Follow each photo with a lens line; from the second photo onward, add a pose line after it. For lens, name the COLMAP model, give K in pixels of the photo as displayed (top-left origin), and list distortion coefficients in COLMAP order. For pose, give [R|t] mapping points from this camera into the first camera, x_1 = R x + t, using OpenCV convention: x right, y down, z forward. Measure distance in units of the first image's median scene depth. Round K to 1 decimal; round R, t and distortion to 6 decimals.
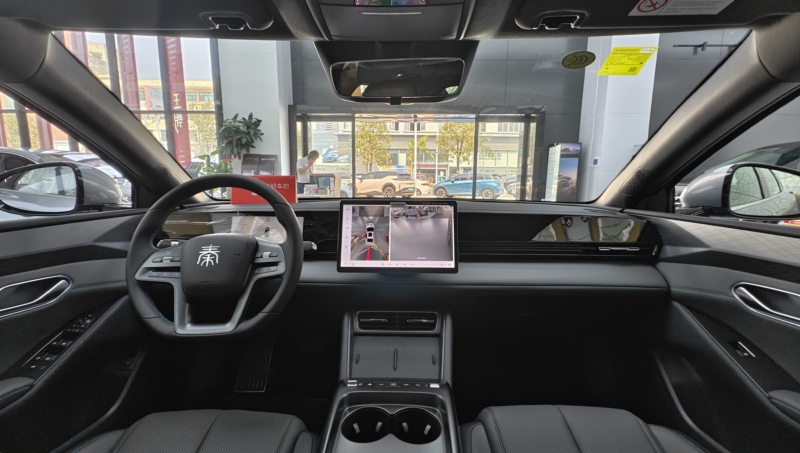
lens RADIAL K [[324.9, 0, 400.2], [0, 324.9, 231.1], [0, 0, 1]] dist [-0.001832, -0.000212]
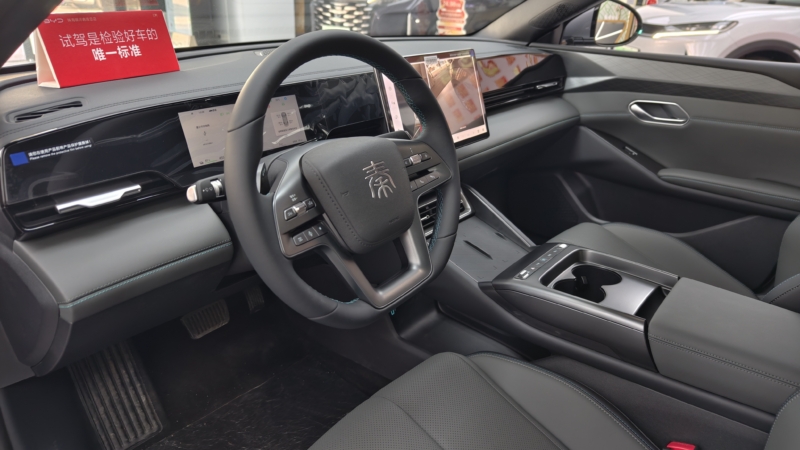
lens RADIAL K [[537.9, 0, 403.9], [0, 537.9, 225.8], [0, 0, 1]] dist [0.008848, -0.034652]
pose [[0.604017, -0.307717, 0.735169, -1.051567], [0.082788, 0.941689, 0.326140, -0.127500], [-0.792660, -0.136131, 0.594272, 0.309901]]
